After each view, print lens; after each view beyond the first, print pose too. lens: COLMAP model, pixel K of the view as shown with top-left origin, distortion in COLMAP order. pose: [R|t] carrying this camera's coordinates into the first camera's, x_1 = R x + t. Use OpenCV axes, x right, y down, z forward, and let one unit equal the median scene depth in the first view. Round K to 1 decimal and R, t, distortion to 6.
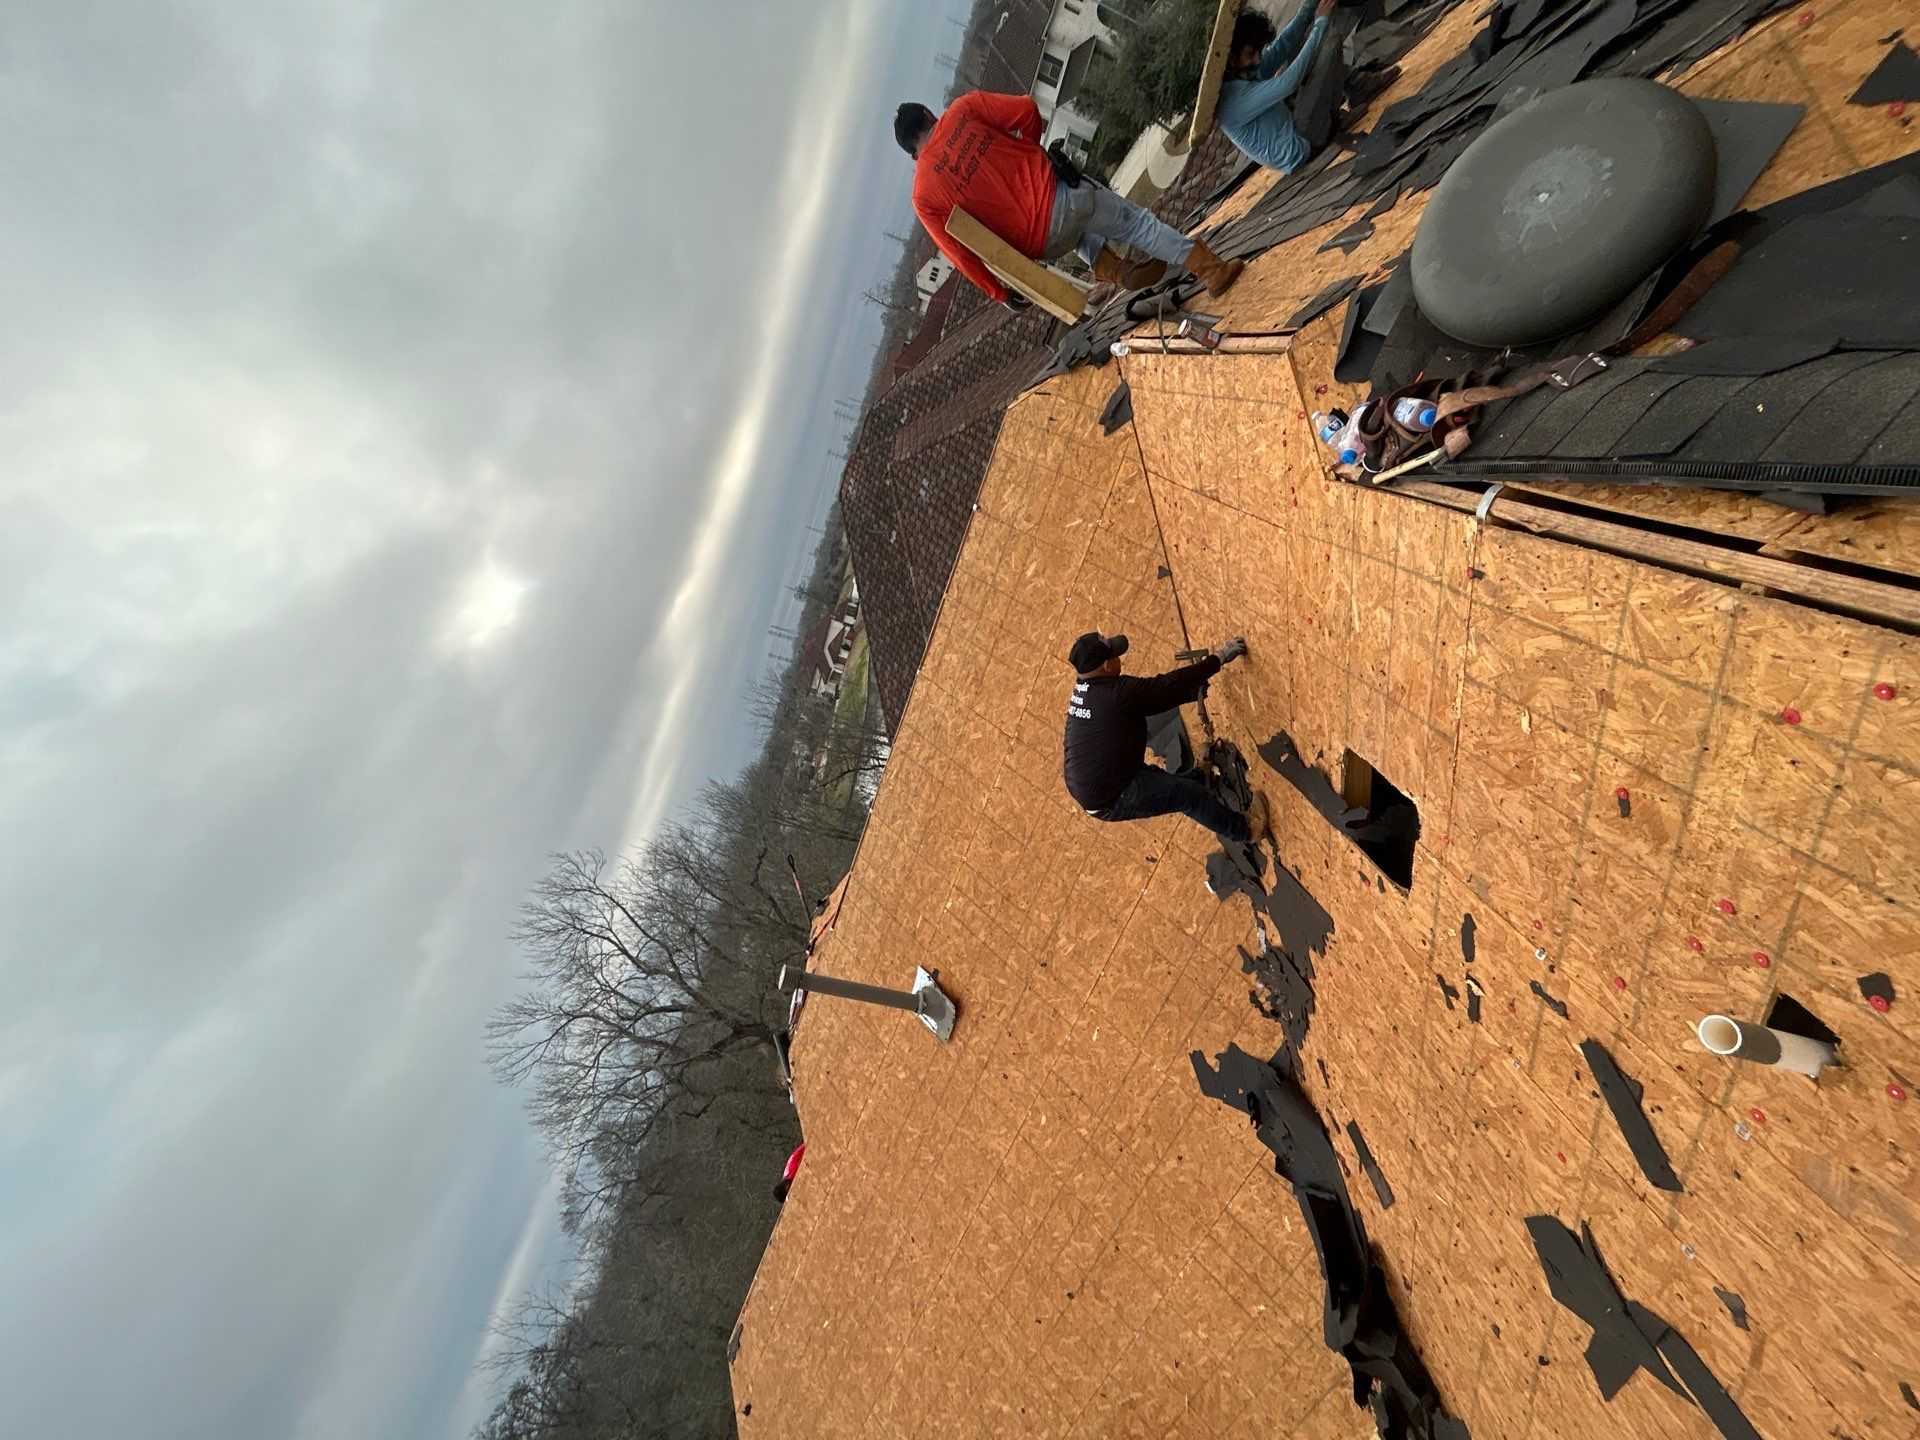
lens RADIAL K [[778.7, 0, 959.0], [0, 778.7, 713.9], [0, 0, 1]] dist [-0.001991, 0.000944]
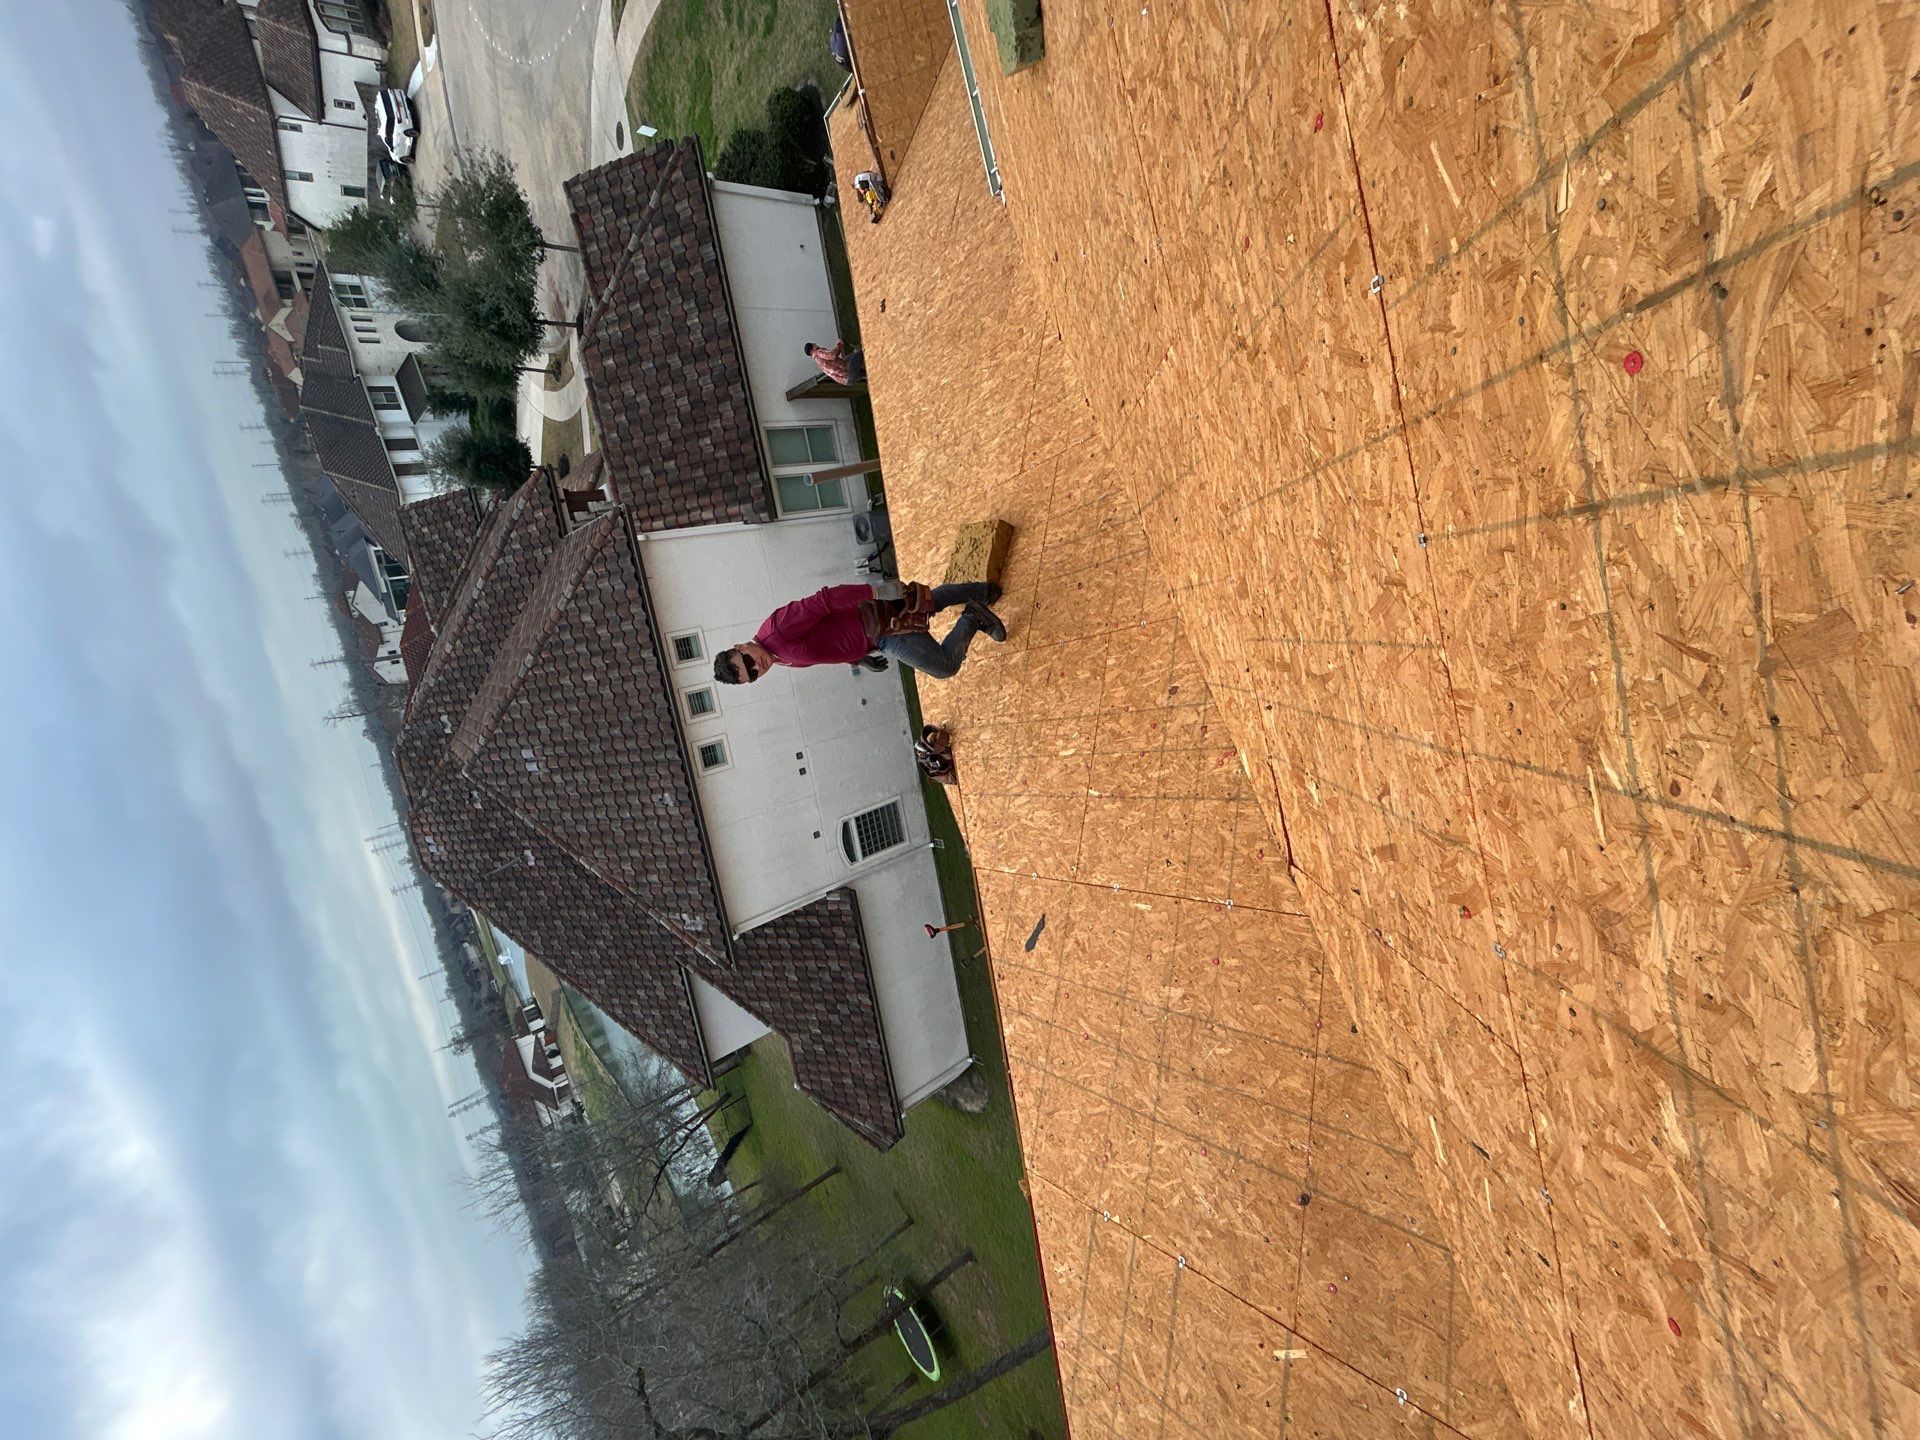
lens RADIAL K [[778.7, 0, 960.6], [0, 778.7, 716.3], [0, 0, 1]] dist [-0.001991, 0.000944]
pose [[0.698923, -0.563154, 0.440868, -0.258366], [0.657392, 0.748637, -0.085895, 0.011285], [-0.281678, 0.349857, 0.893452, 0.968254]]
